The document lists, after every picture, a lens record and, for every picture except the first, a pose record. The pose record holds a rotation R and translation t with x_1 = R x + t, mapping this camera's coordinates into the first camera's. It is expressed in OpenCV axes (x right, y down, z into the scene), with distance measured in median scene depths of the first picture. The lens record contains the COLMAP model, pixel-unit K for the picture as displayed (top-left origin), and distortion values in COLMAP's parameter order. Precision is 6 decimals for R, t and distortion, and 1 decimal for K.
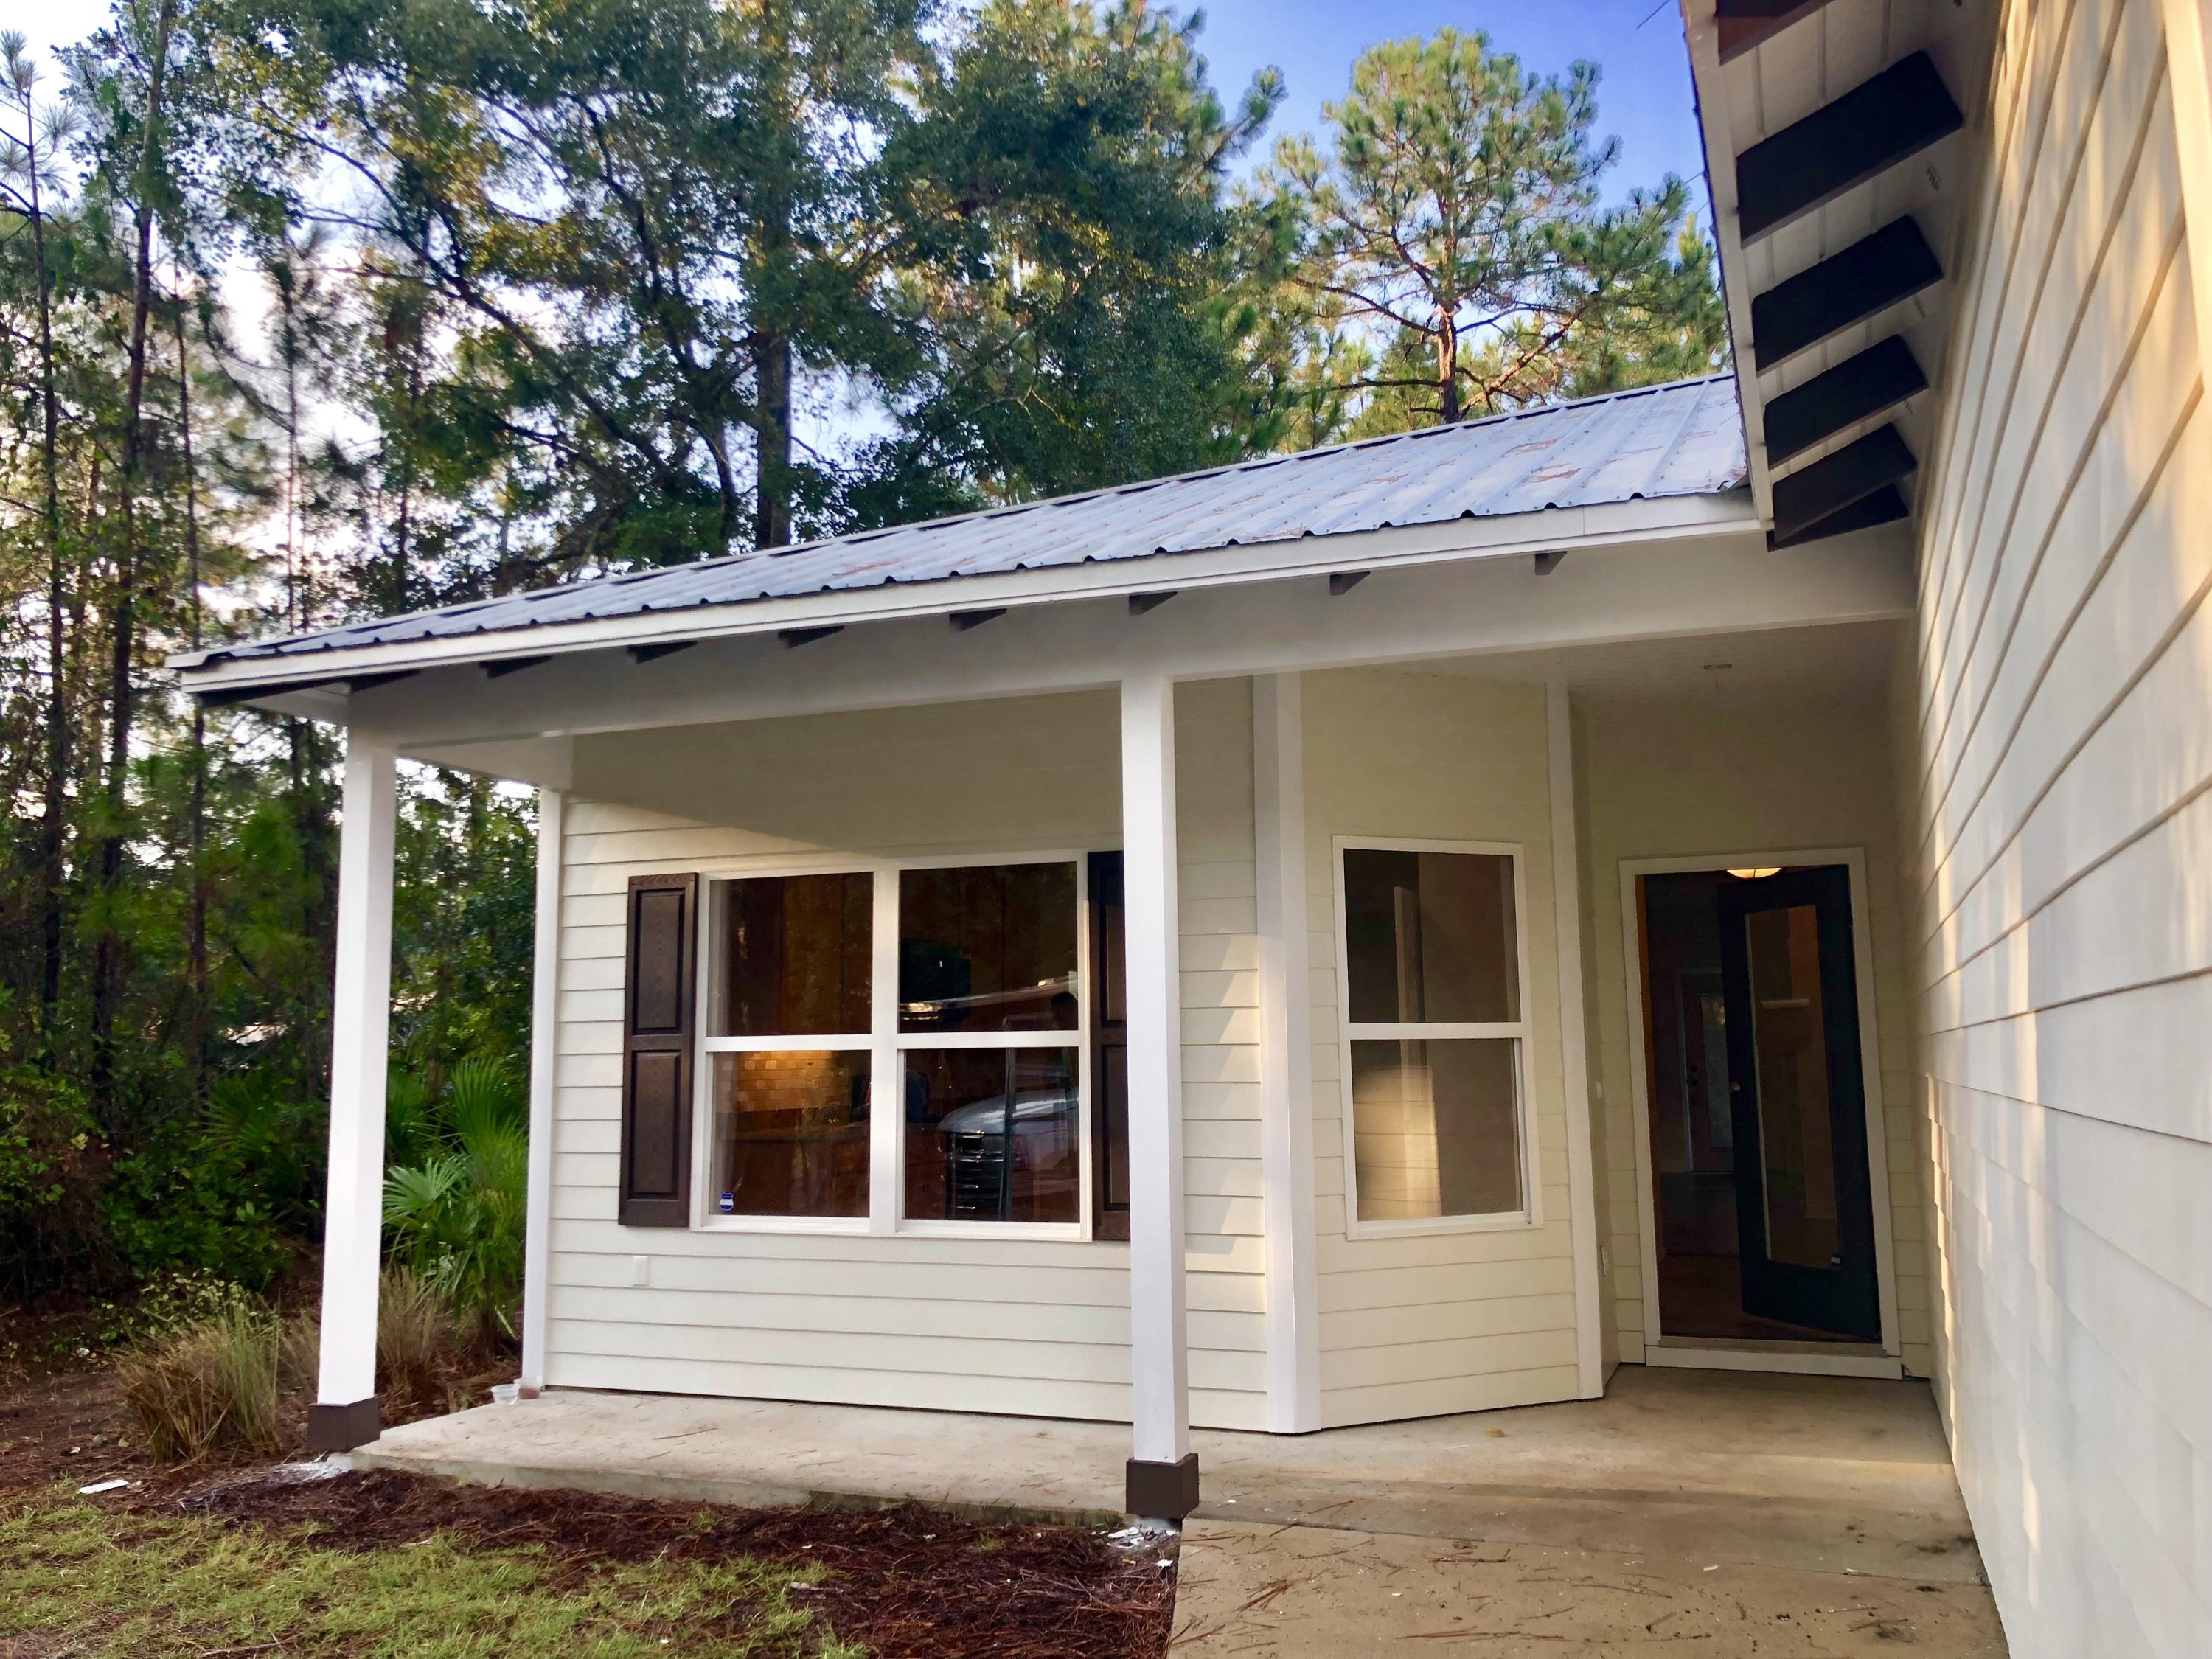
lens RADIAL K [[1814.4, 0, 1103.1], [0, 1814.4, 808.0], [0, 0, 1]] dist [-0.002041, -0.005713]
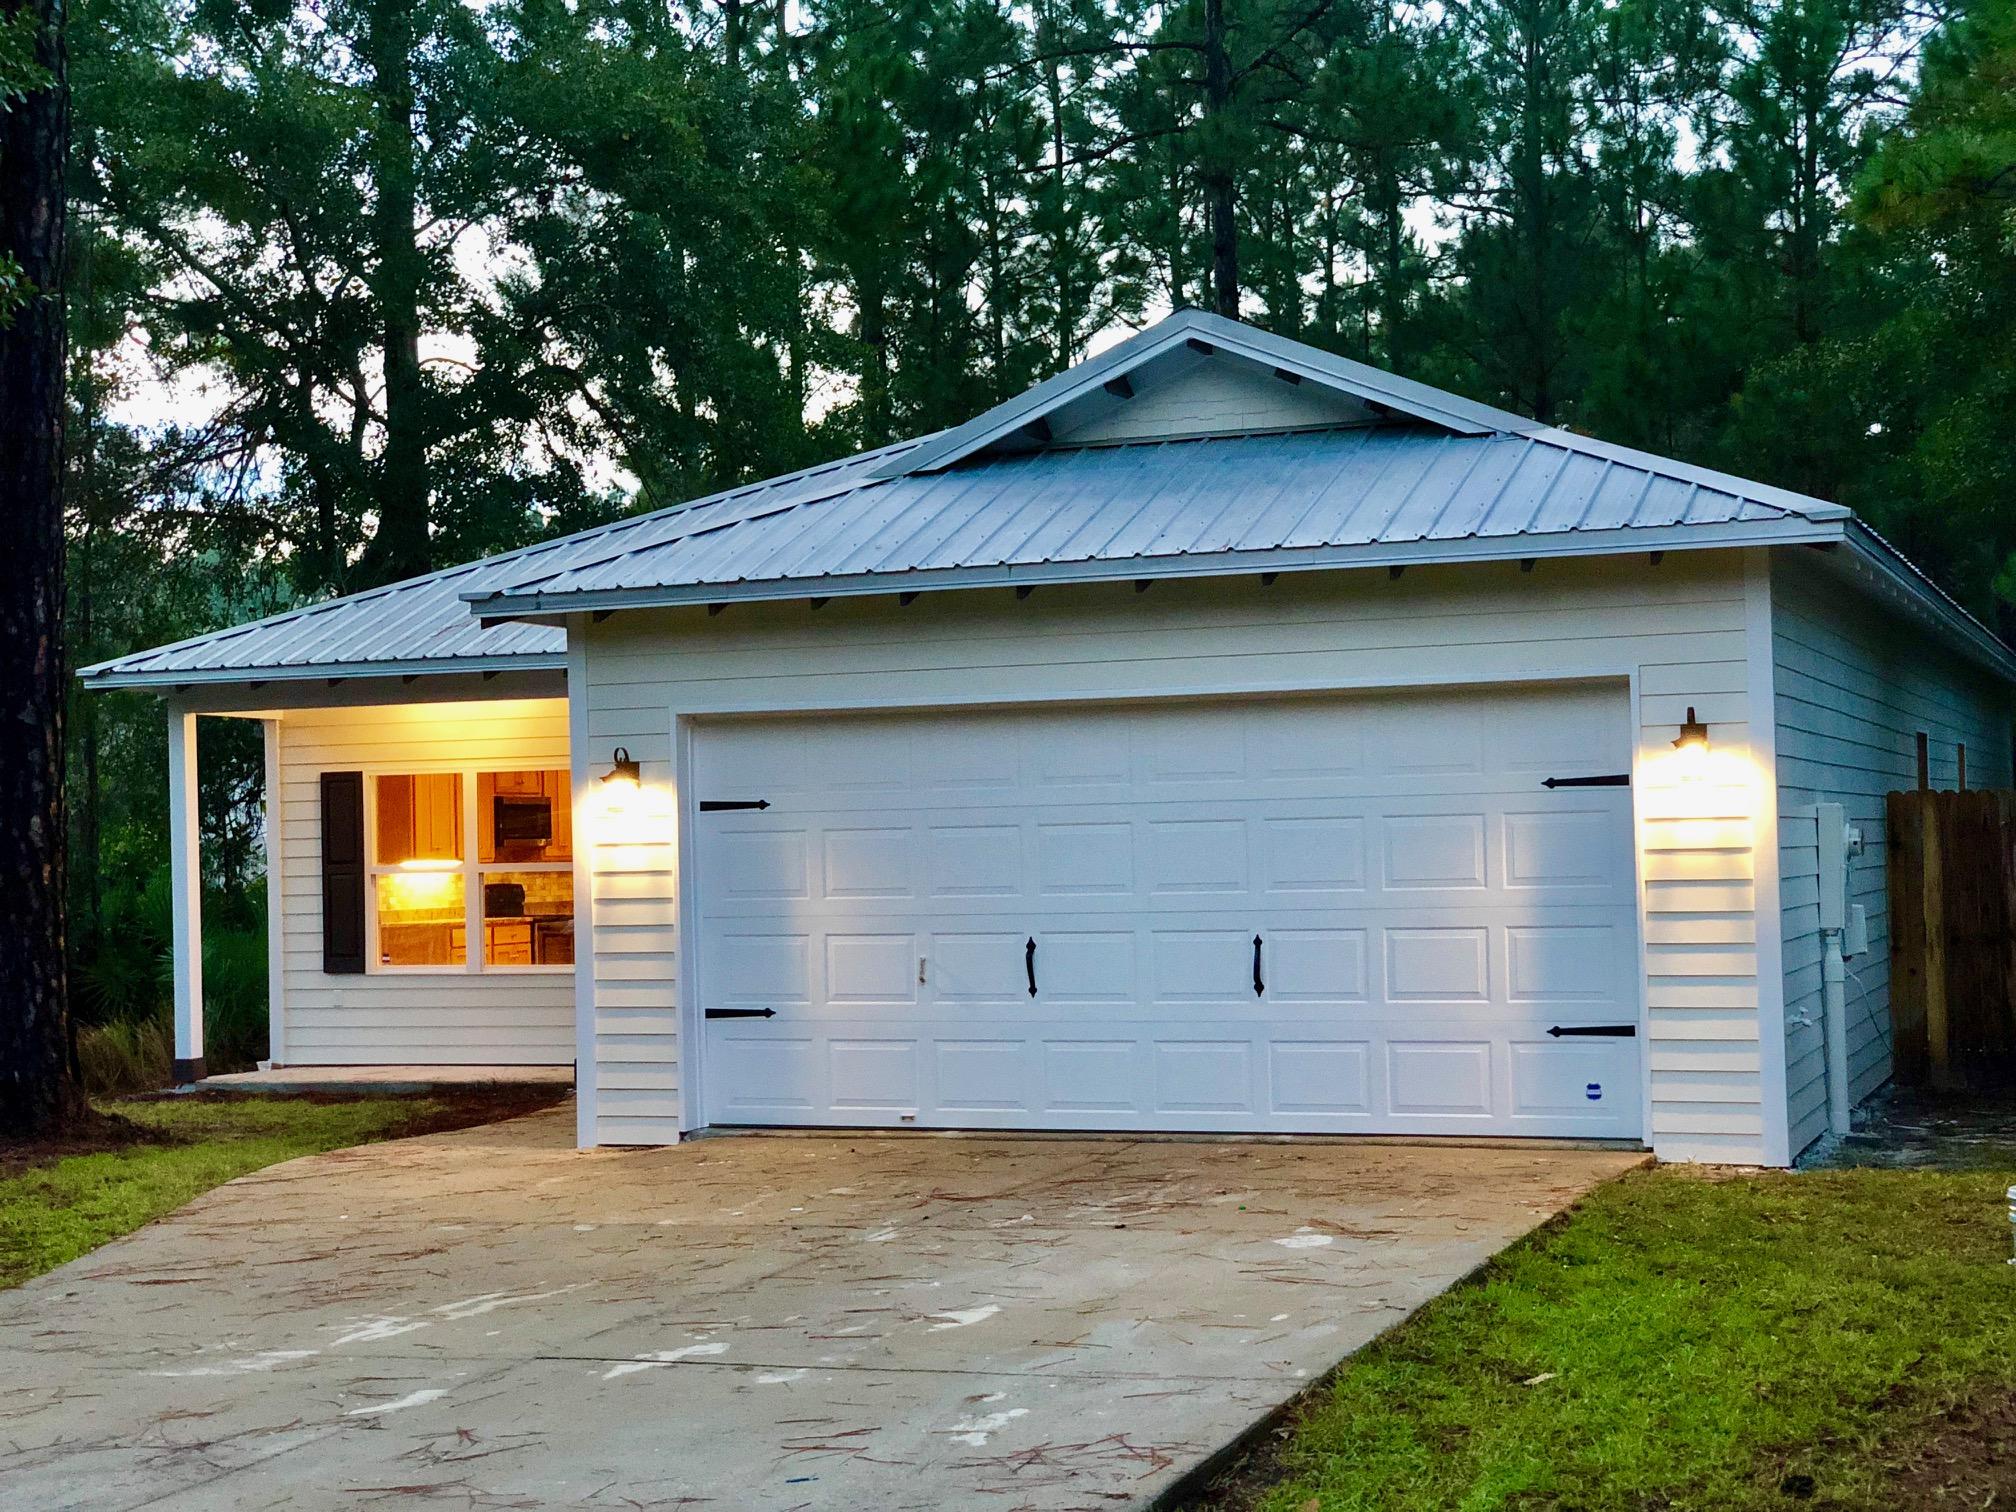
lens RADIAL K [[3060.3, 0, 1008.4], [0, 3060.3, 836.0], [0, 0, 1]] dist [0.319832, -2.563619]
pose [[0.999900, -0.010666, 0.009281, 0.344281], [0.009336, 0.991065, 0.133051, -0.273942], [-0.010618, -0.132951, 0.991066, -1.827740]]
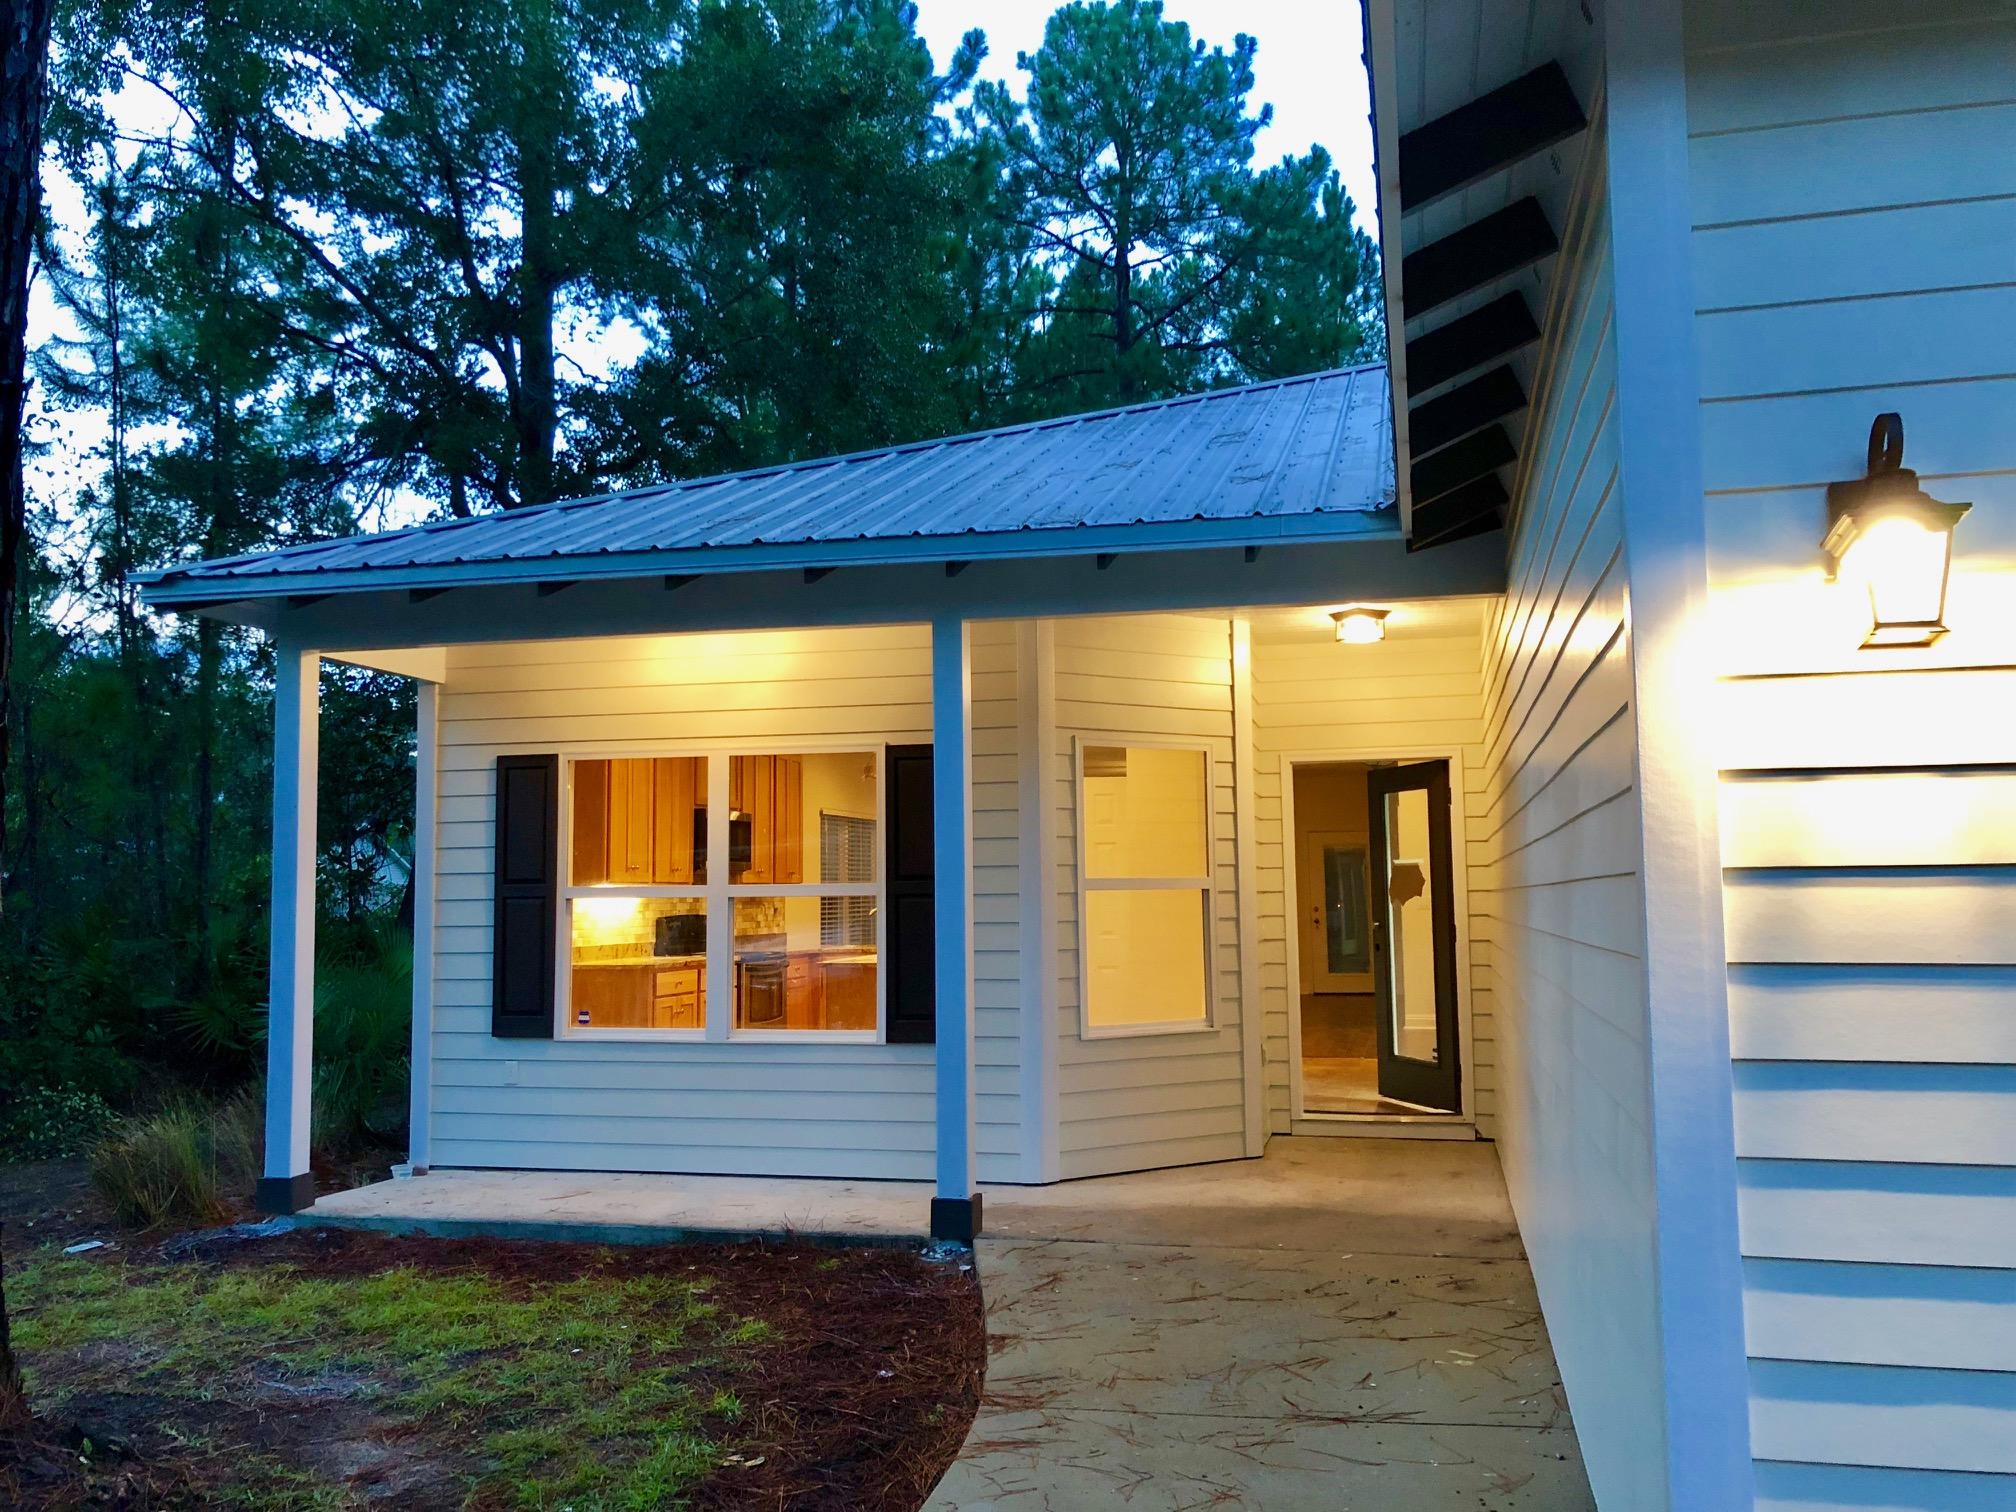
lens RADIAL K [[1672.8, 0, 1008.0], [0, 1672.8, 756.0], [0, 0, 1]] dist [0.004813, -0.073720]
pose [[0.990597, 0.013186, 0.136176, -0.071592], [-0.020116, 0.998565, 0.049636, -0.024067], [-0.135326, -0.051908, 0.989440, -0.158085]]
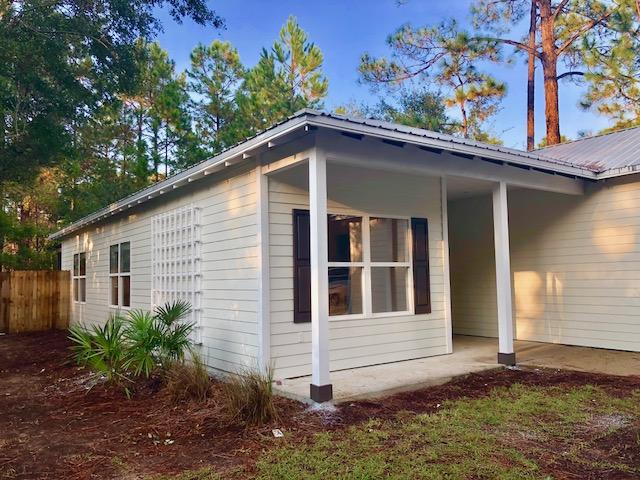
lens RADIAL K [[531.0, 0, 320.0], [0, 531.0, 240.0], [0, 0, 1]] dist [0.004813, -0.073720]
pose [[0.548276, 0.059927, 0.834148, -0.941427], [-0.095111, 0.995426, -0.008998, 0.090953], [-0.830872, -0.074403, 0.551468, 0.462078]]
